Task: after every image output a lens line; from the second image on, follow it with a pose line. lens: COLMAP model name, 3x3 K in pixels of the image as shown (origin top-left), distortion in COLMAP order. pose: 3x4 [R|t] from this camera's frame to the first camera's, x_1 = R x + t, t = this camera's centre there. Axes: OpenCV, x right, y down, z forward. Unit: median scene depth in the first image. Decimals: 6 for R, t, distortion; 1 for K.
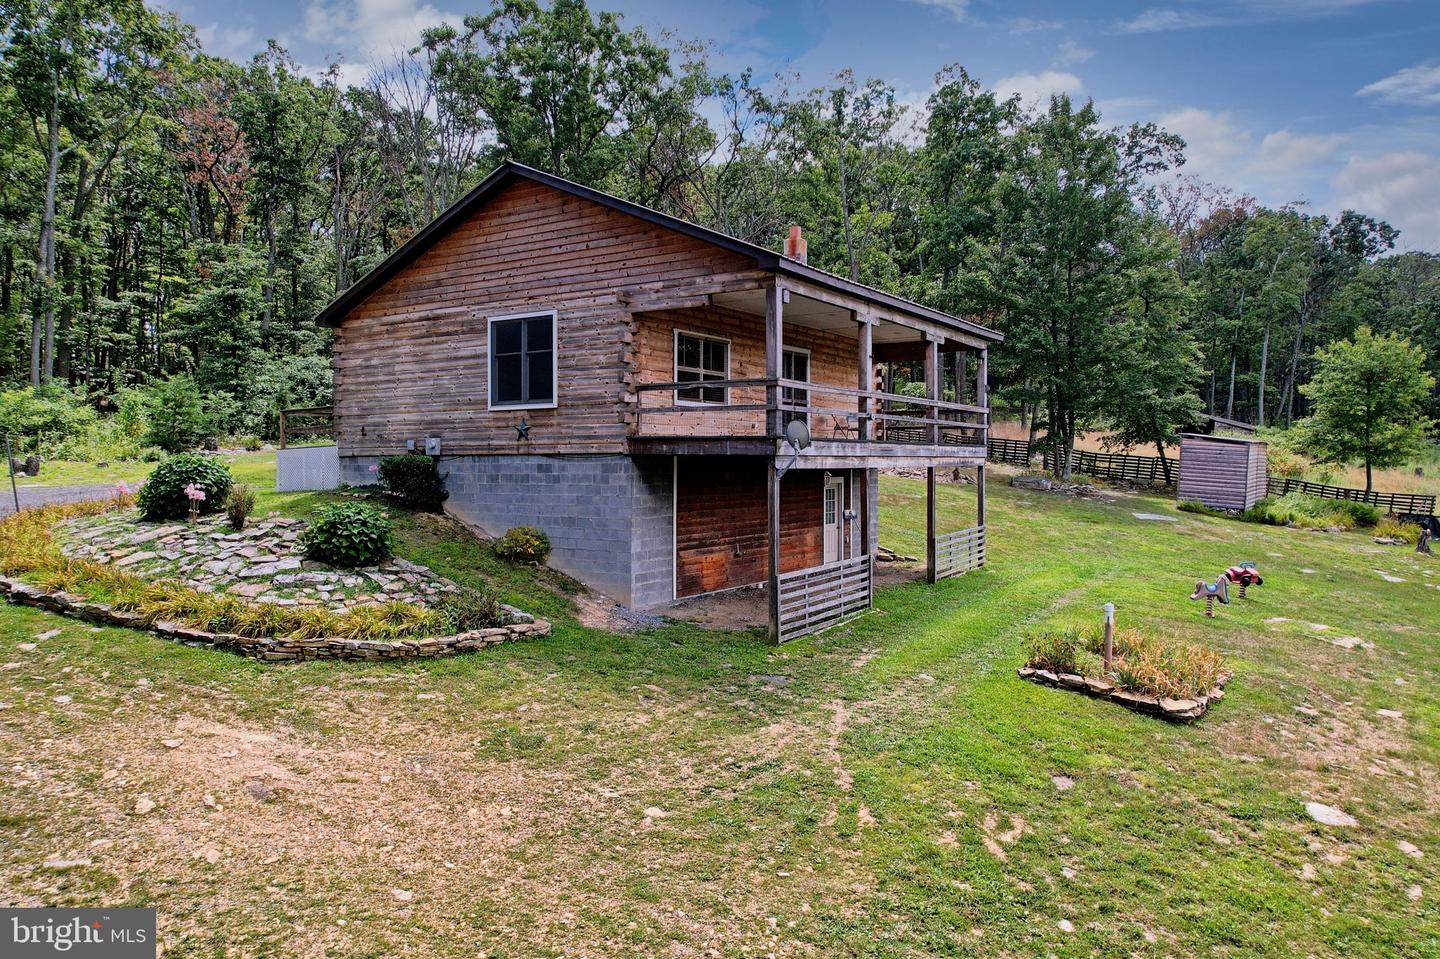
lens RADIAL K [[982.0, 0, 721.1], [0, 982.0, 457.9], [0, 0, 1]] dist [-0.054204, 0.045569]
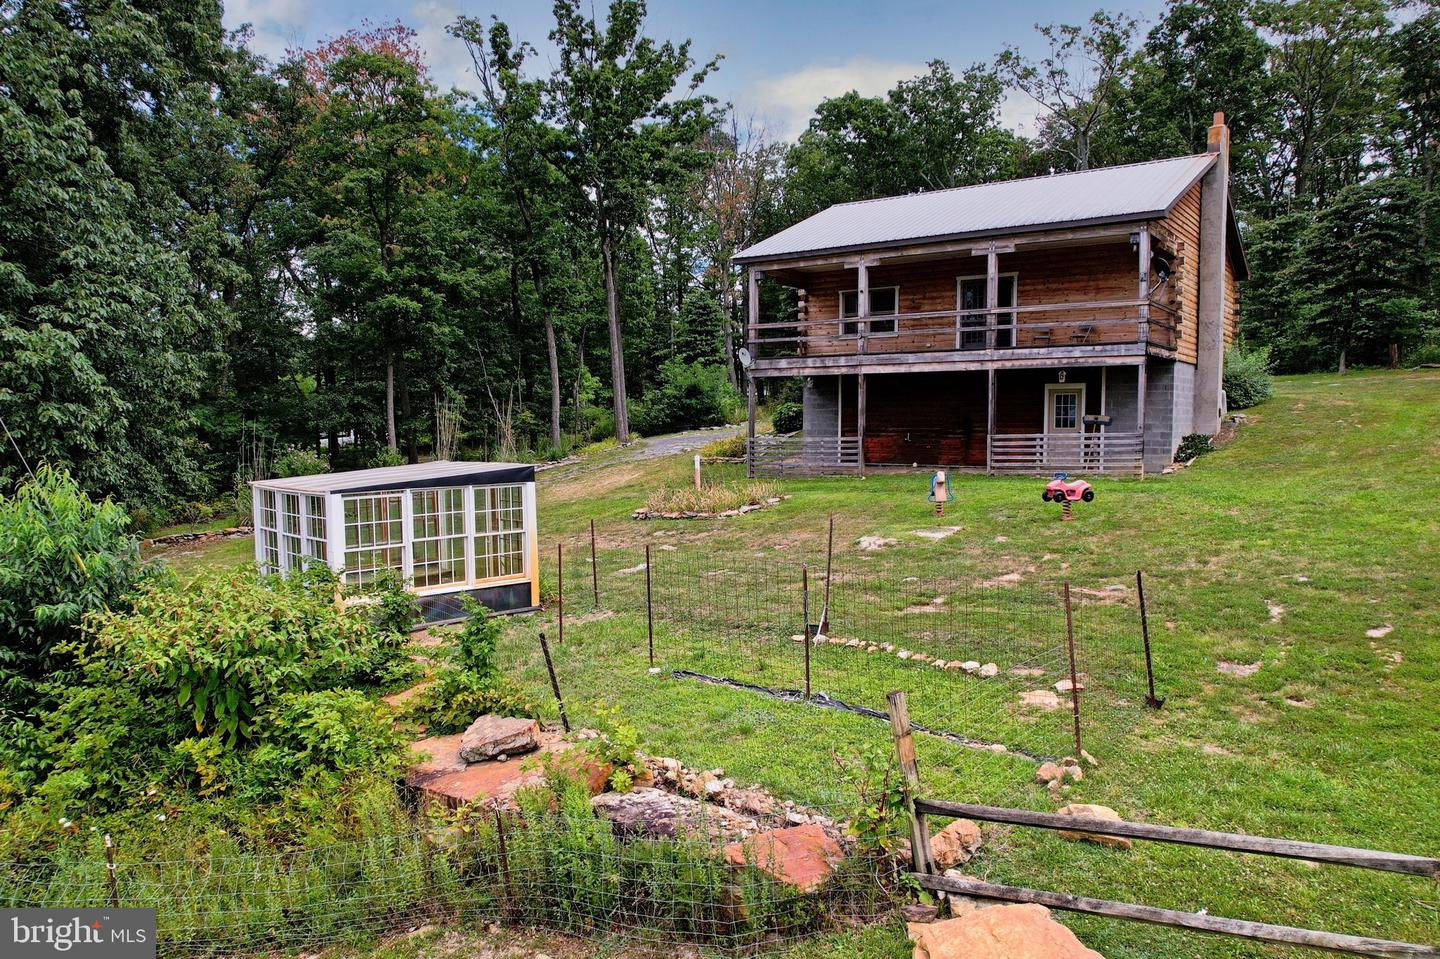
lens RADIAL K [[951.6, 0, 725.6], [0, 951.6, 445.0], [0, 0, 1]] dist [-0.056987, 0.042021]
pose [[-0.043183, 0.033750, -0.998497, 1.473953], [0.006556, 0.999417, 0.033497, 0.063213], [0.999046, -0.005099, -0.043379, 0.866124]]
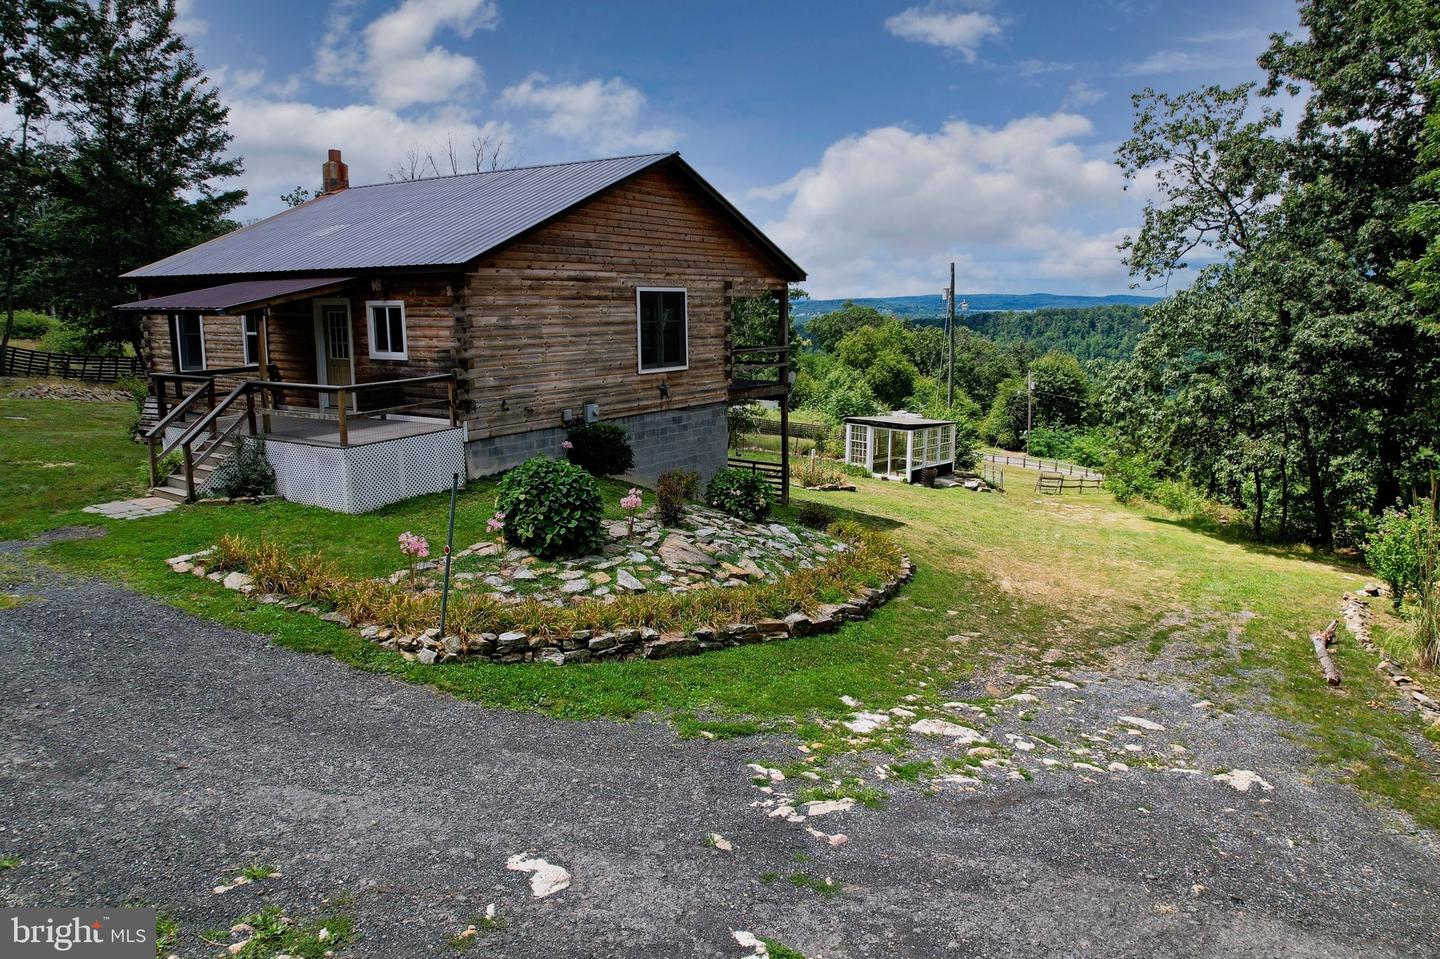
lens RADIAL K [[982.0, 0, 721.1], [0, 982.0, 457.9], [0, 0, 1]] dist [-0.054204, 0.045569]
pose [[0.024910, -0.150832, 0.988245, -1.349875], [0.003341, 0.988559, 0.150796, -0.122534], [-0.999684, -0.000454, 0.025129, 0.899788]]
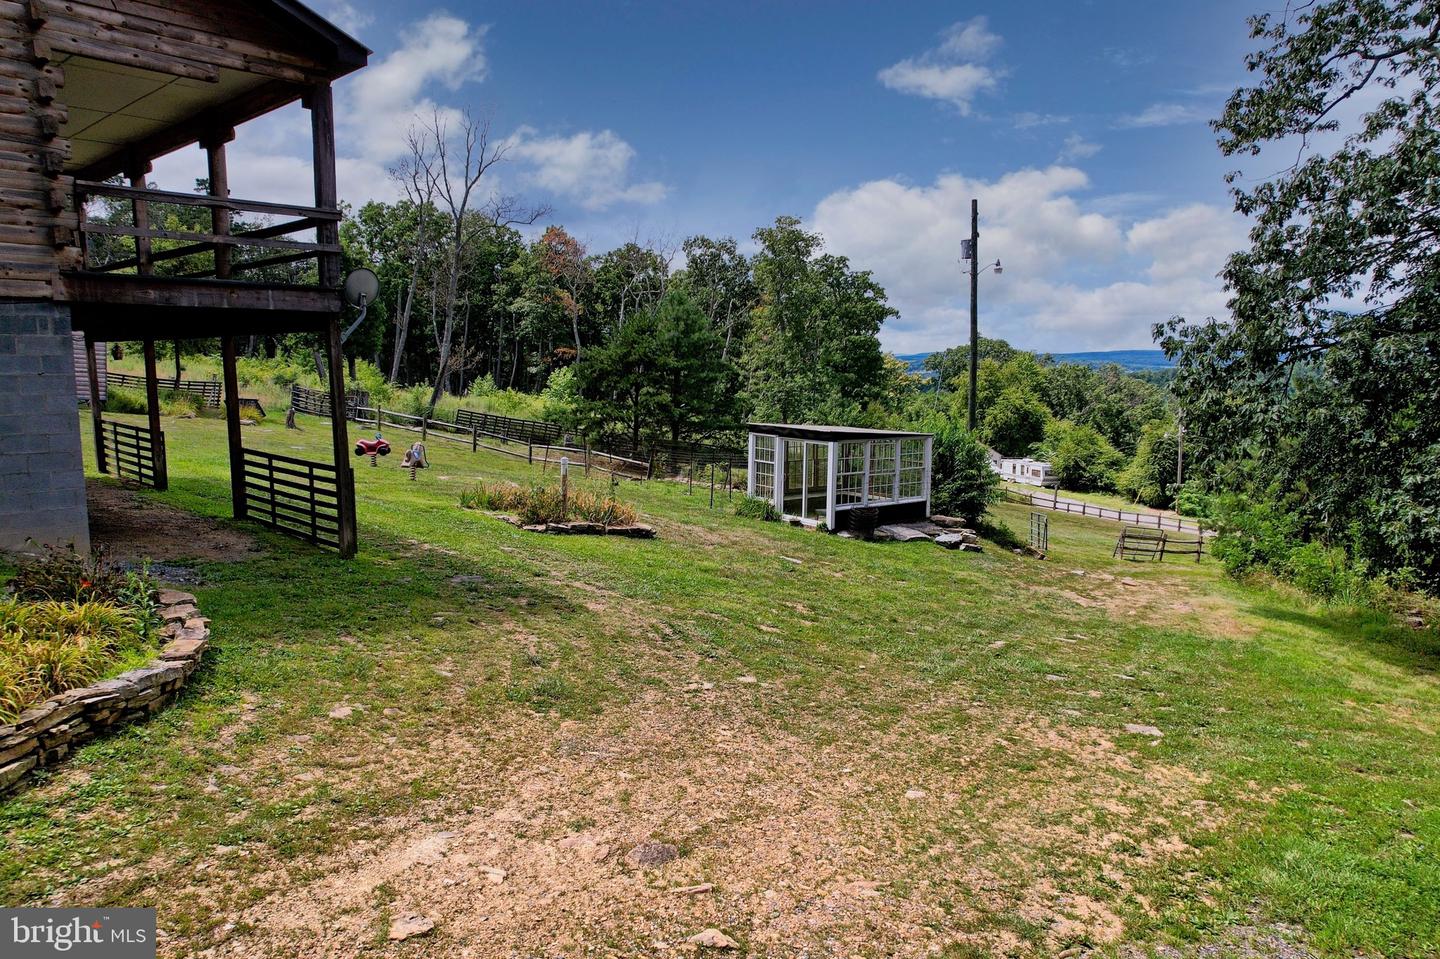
lens RADIAL K [[1006.6, 0, 720.2], [0, 1006.6, 499.4], [0, 0, 1]] dist [-0.057452, 0.049997]
pose [[0.186509, -0.134139, 0.973253, -0.558399], [-0.000813, 0.990614, 0.136688, 0.029197], [-0.982453, -0.026285, 0.184649, 0.469291]]
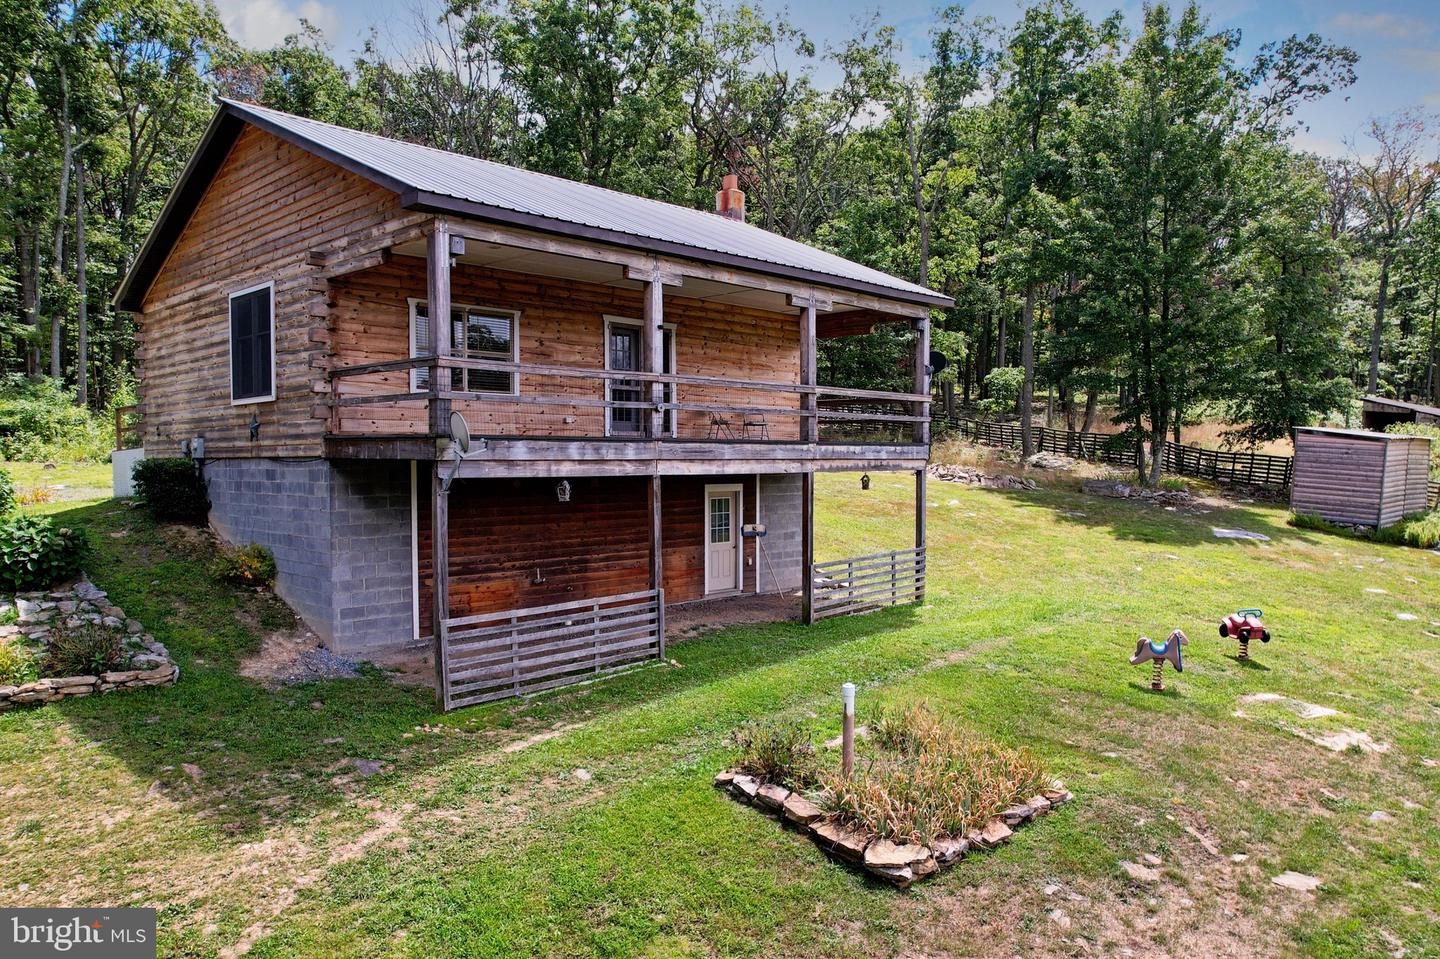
lens RADIAL K [[1006.6, 0, 720.2], [0, 1006.6, 499.4], [0, 0, 1]] dist [-0.057452, 0.049997]
pose [[0.980175, 0.008078, -0.197969, 0.350536], [0.000740, 0.999012, 0.044429, -0.005663], [0.198132, -0.043694, 0.979201, 0.247836]]
